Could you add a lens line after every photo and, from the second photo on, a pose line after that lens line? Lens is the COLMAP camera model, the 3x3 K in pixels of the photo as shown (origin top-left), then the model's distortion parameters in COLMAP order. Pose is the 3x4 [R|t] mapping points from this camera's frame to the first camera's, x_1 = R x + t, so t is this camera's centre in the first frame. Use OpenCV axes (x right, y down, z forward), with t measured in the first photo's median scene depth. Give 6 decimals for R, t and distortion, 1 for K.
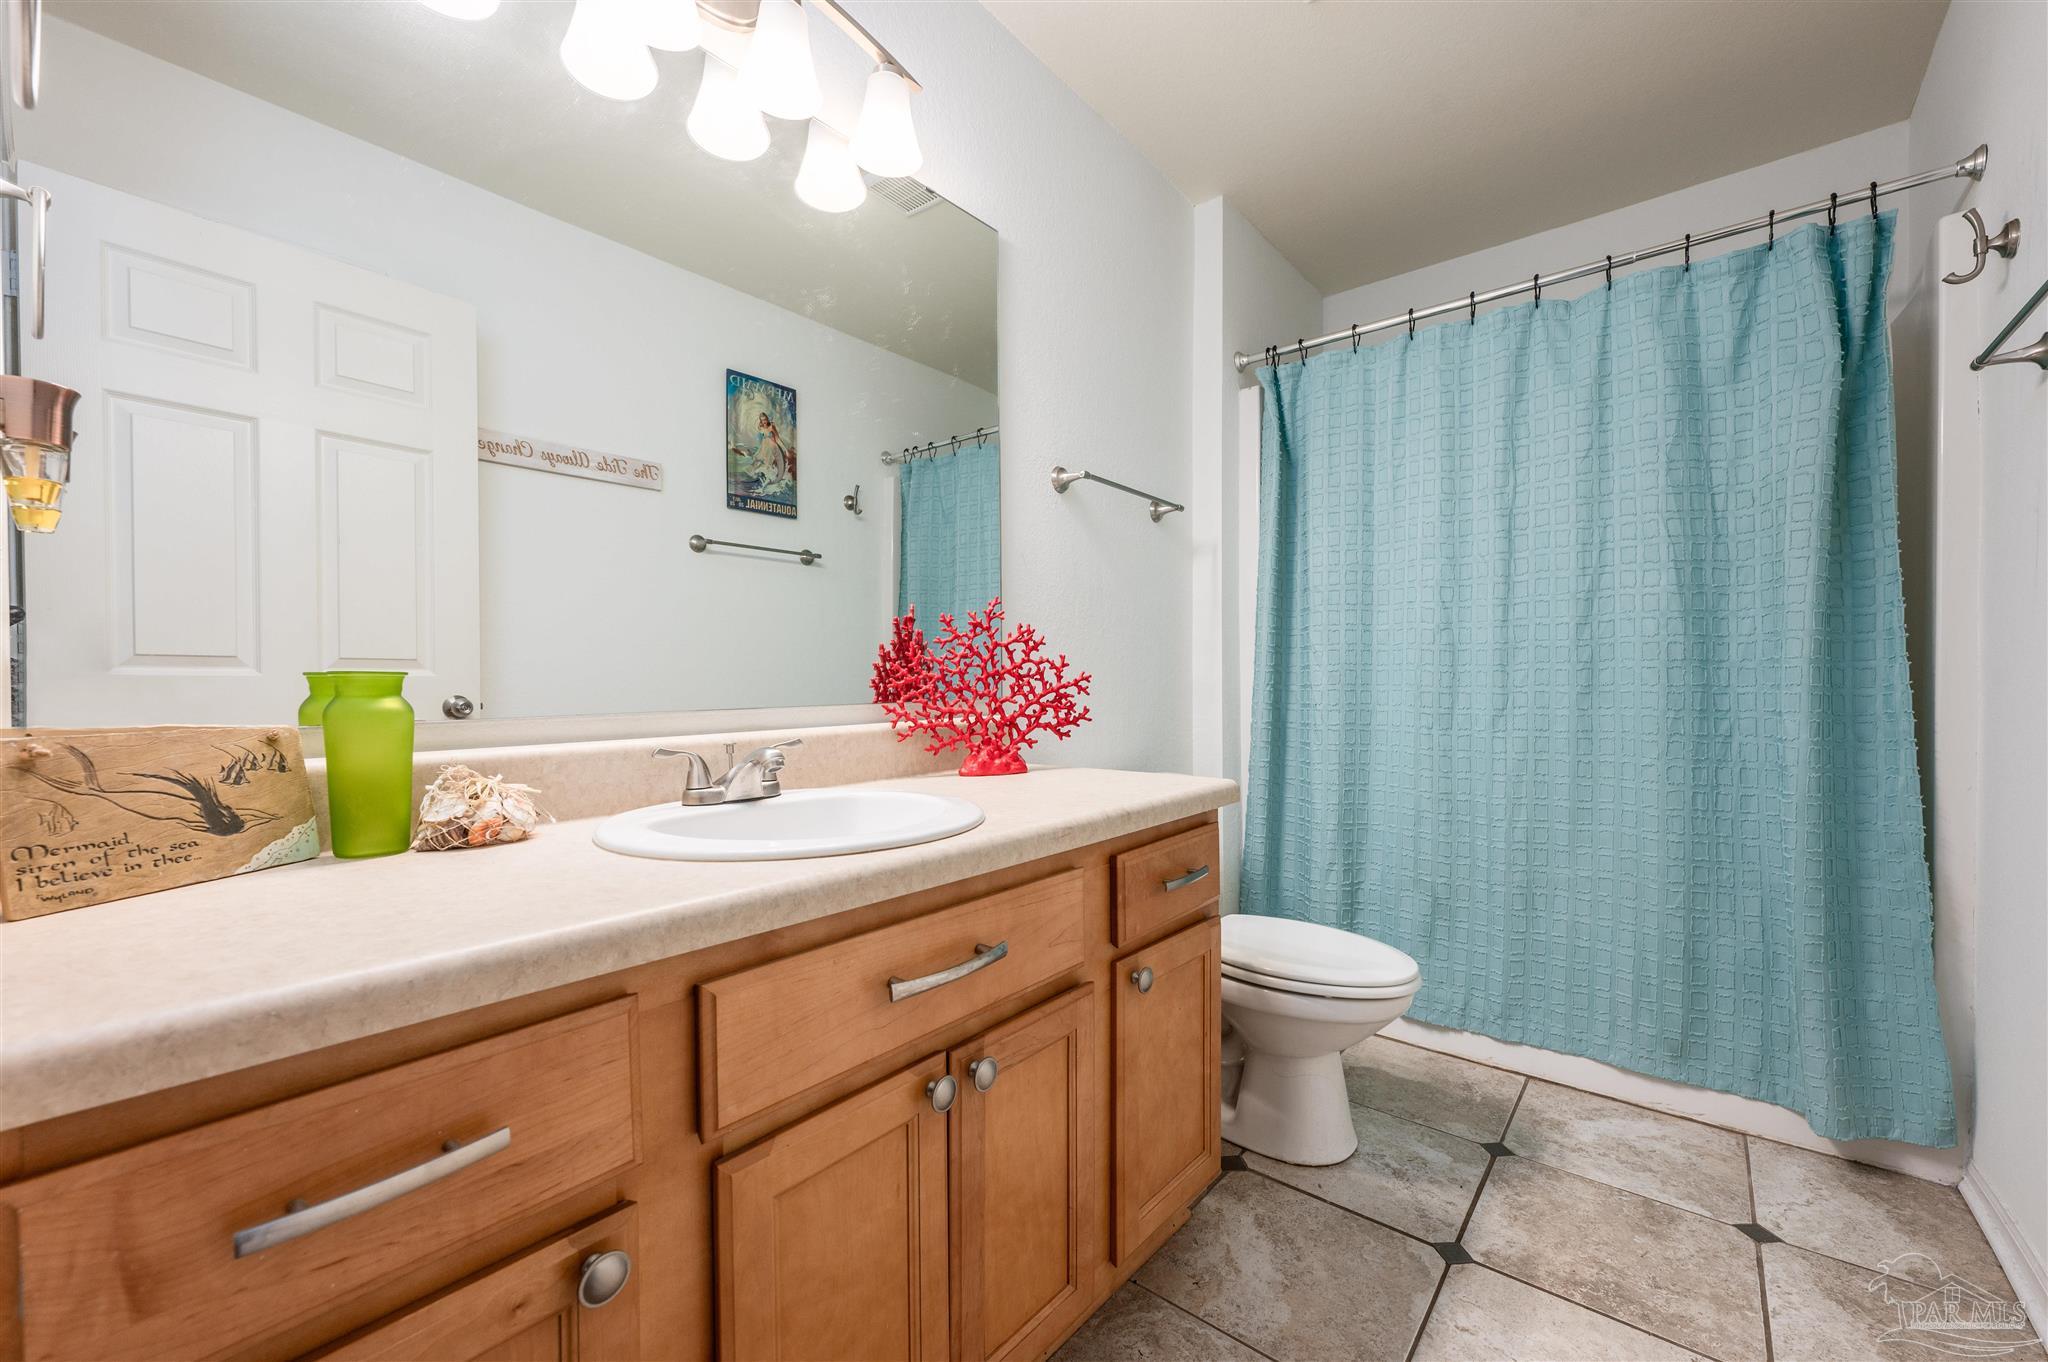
lens RADIAL K [[814.0, 0, 1030.3], [0, 814.0, 686.1], [0, 0, 1]] dist [0.000906, -0.000493]
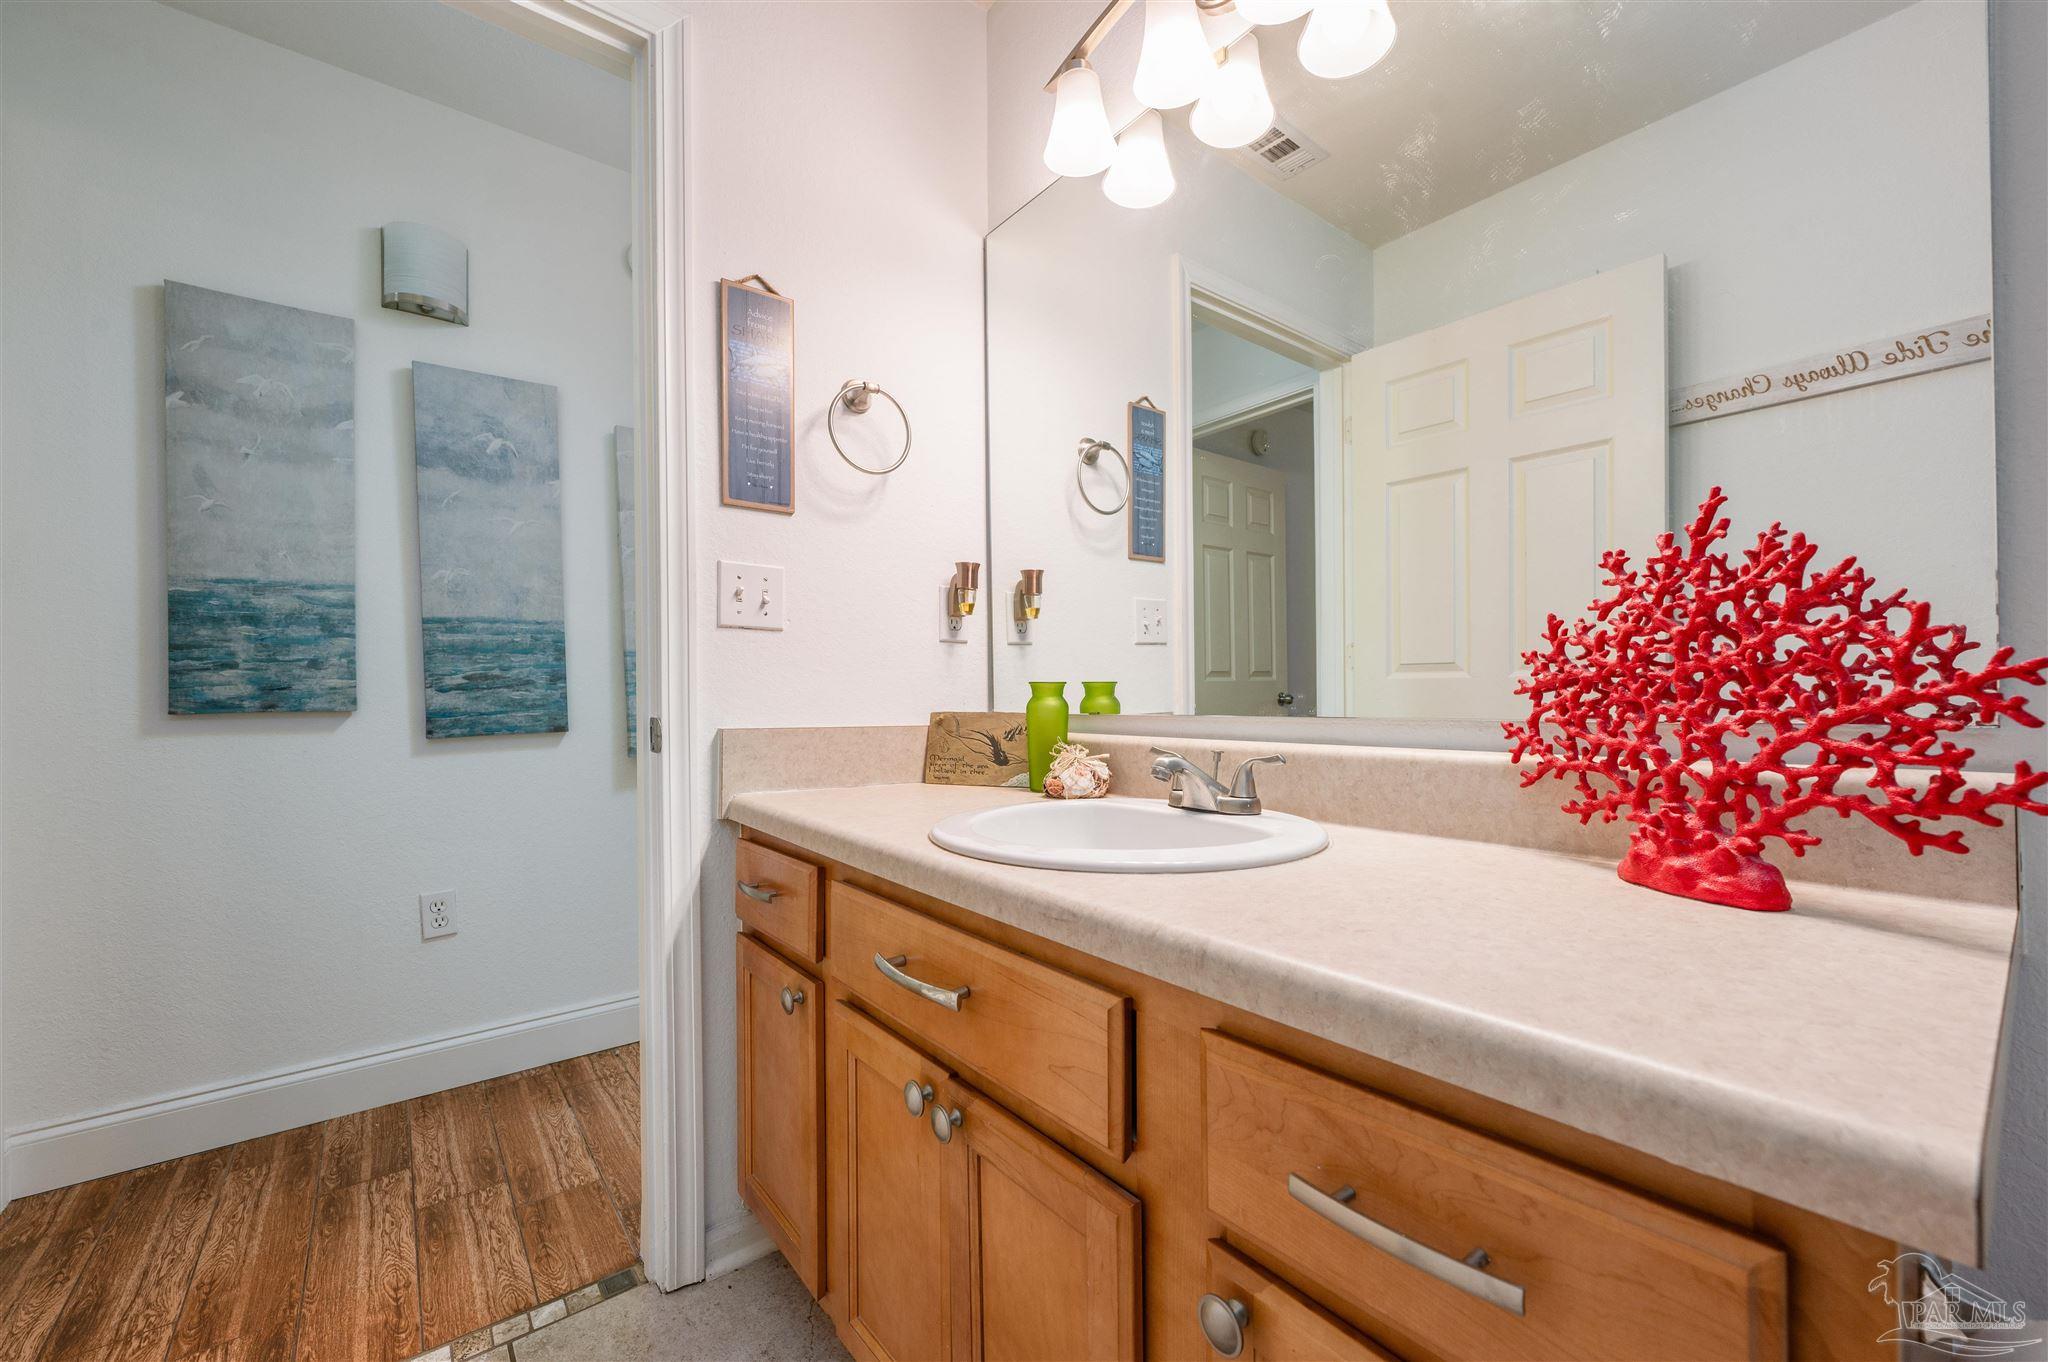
lens RADIAL K [[814.0, 0, 1027.2], [0, 814.0, 685.1], [0, 0, 1]] dist [0.000906, -0.000493]
pose [[-0.205319, 0.002558, -0.978692, 0.465127], [0.005195, 0.999985, 0.001524, -0.007790], [0.978681, -0.004771, -0.205329, 0.731074]]
